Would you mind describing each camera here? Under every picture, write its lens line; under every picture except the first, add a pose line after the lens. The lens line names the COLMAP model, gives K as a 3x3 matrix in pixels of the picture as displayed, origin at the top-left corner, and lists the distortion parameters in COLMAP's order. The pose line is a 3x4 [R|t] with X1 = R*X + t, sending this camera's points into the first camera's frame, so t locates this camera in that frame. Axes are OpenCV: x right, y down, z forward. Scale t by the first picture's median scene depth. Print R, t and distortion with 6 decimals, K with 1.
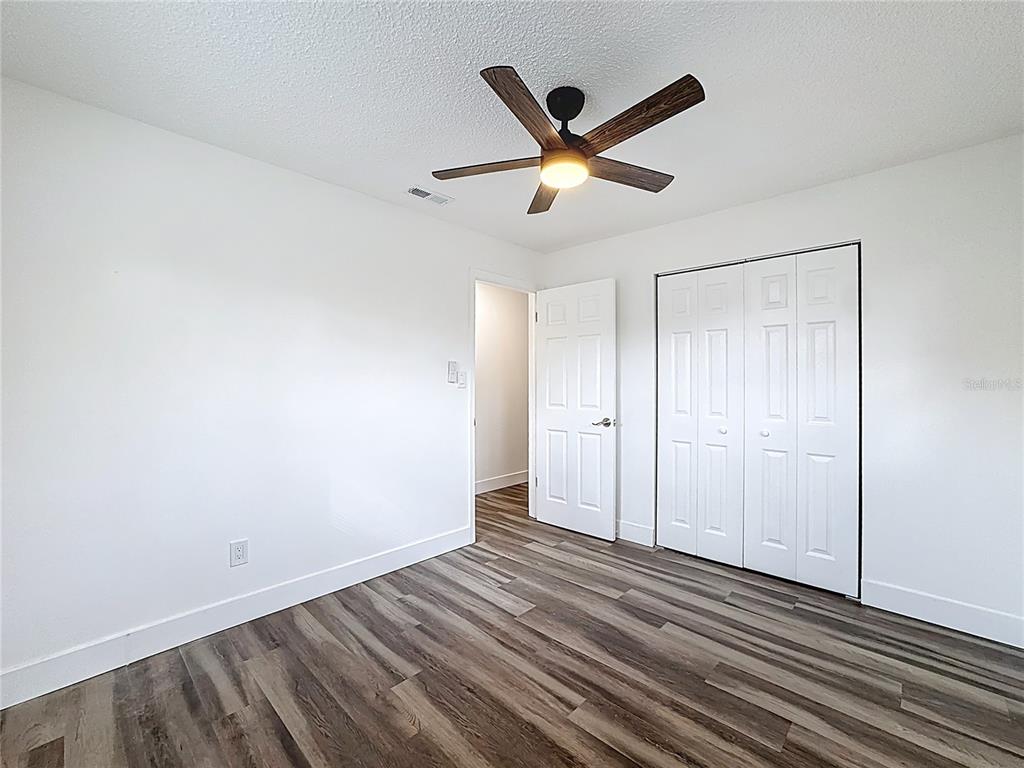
lens RADIAL K [[424.9, 0, 512.4], [0, 424.9, 382.8], [0, 0, 1]] dist [-0.001169, 0.000112]
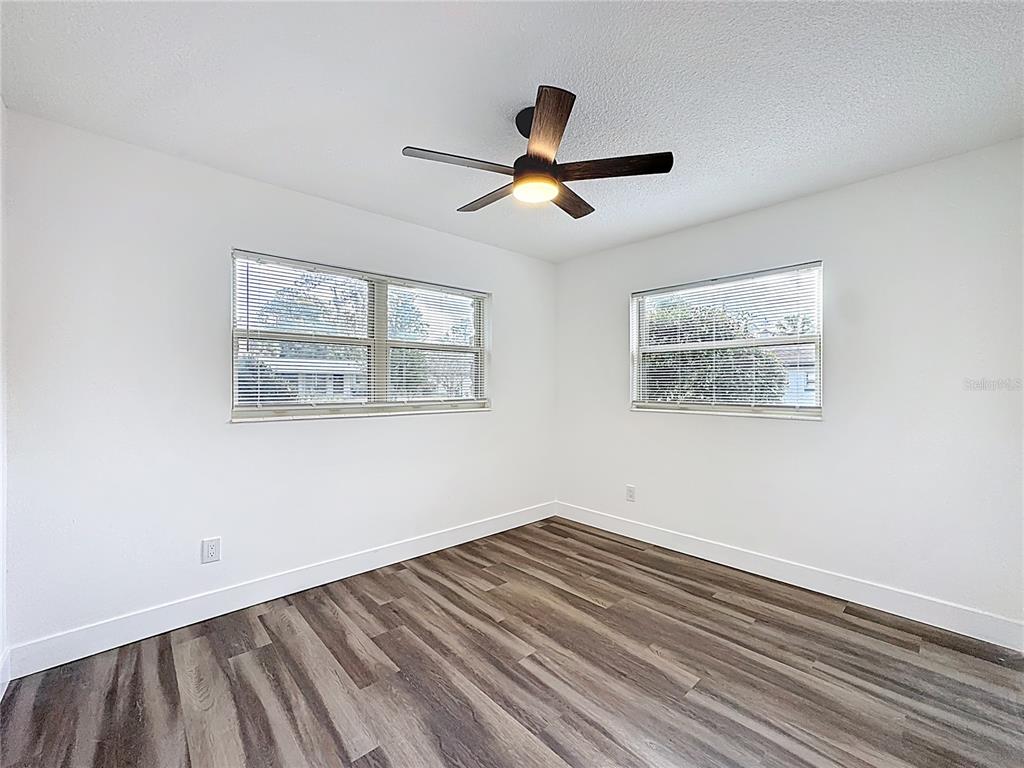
lens RADIAL K [[424.9, 0, 511.6], [0, 424.9, 384.2], [0, 0, 1]] dist [-0.001169, 0.000112]
pose [[-0.997567, -0.000206, 0.069720, 0.102864], [-0.000145, 1.000000, 0.000893, -0.008408], [-0.069720, 0.000880, -0.997566, 2.014727]]
